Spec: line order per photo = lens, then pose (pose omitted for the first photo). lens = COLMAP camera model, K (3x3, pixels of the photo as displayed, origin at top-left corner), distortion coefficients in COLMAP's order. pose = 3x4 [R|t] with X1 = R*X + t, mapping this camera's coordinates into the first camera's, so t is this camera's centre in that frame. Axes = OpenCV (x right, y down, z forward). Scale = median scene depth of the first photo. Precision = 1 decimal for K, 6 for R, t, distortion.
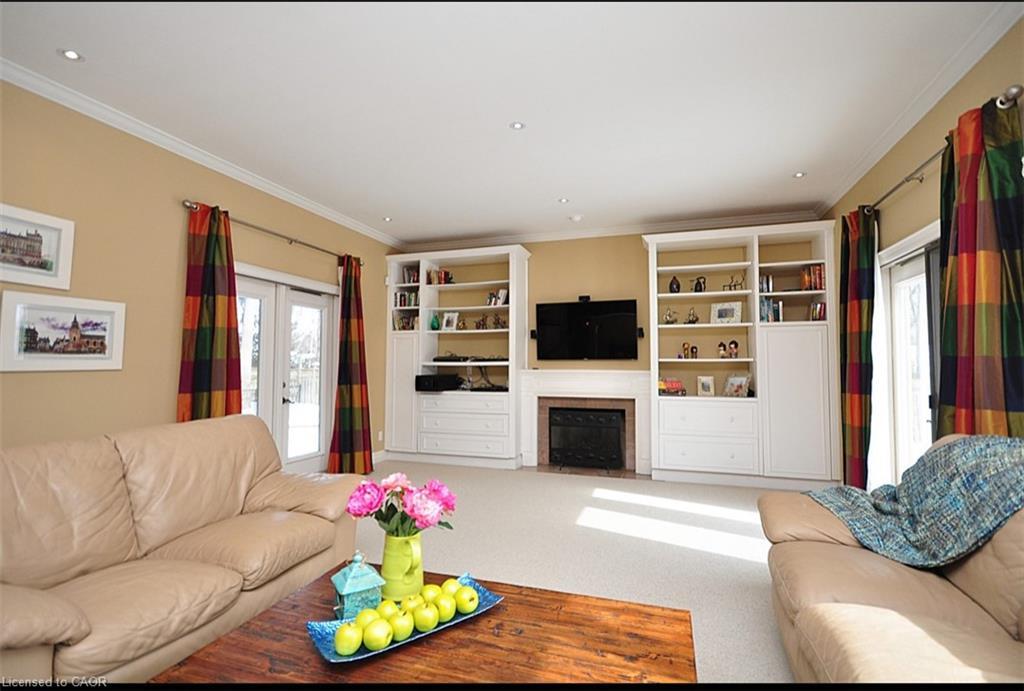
lens RADIAL K [[489.6, 0, 508.4], [0, 489.6, 344.7], [0, 0, 1]] dist [0.015957, 0.000578]
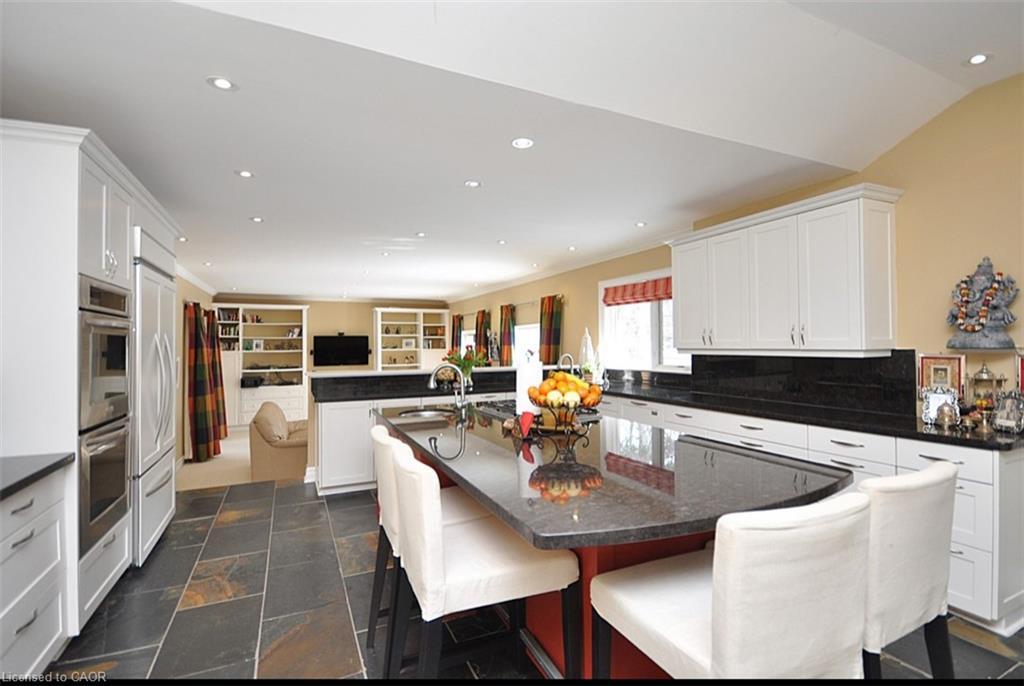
lens RADIAL K [[465.2, 0, 517.4], [0, 465.2, 344.2], [0, 0, 1]] dist [-0.003258, -0.003271]
pose [[0.724226, -0.002991, 0.689556, -0.654008], [-0.025301, 0.999202, 0.030907, -0.138379], [-0.689098, -0.039830, 0.723572, -0.869406]]
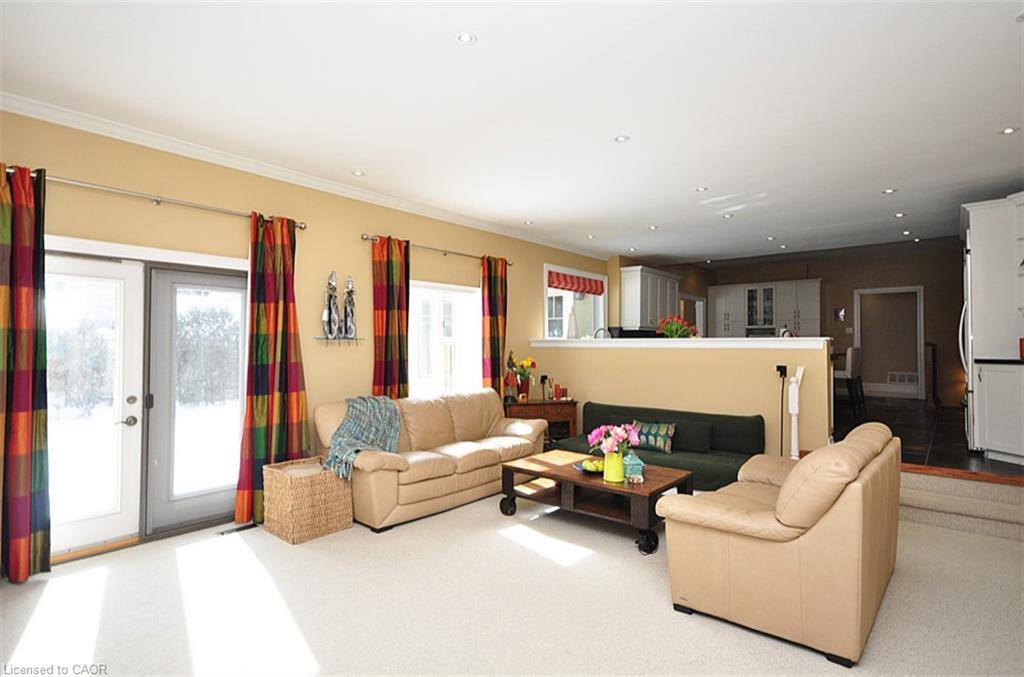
lens RADIAL K [[515.8, 0, 506.3], [0, 515.8, 338.6], [0, 0, 1]] dist [0.019523, 0.000402]
pose [[-0.912903, -0.001185, 0.408175, -0.212248], [-0.024548, 0.998345, -0.052005, 0.010029], [-0.407438, -0.057495, -0.911421, 1.017679]]
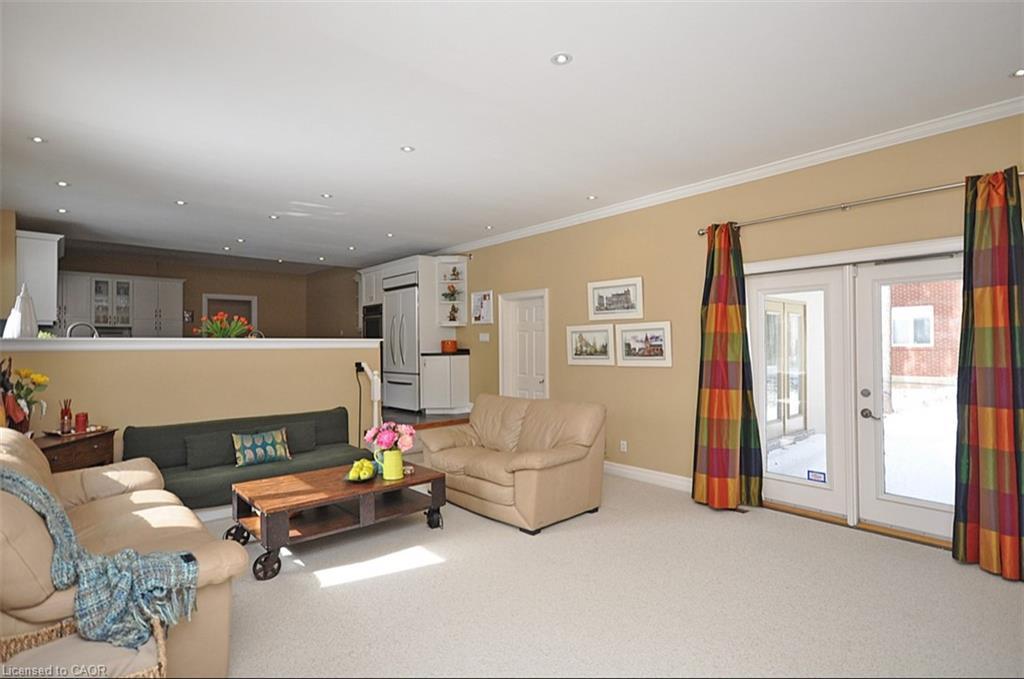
lens RADIAL K [[512.5, 0, 511.3], [0, 512.5, 339.2], [0, 0, 1]] dist [-0.010710, -0.000140]
pose [[-0.535207, -0.010379, -0.844657, 0.432207], [0.040895, 0.998434, -0.038181, 0.003846], [0.843730, -0.054977, -0.533944, 0.837794]]
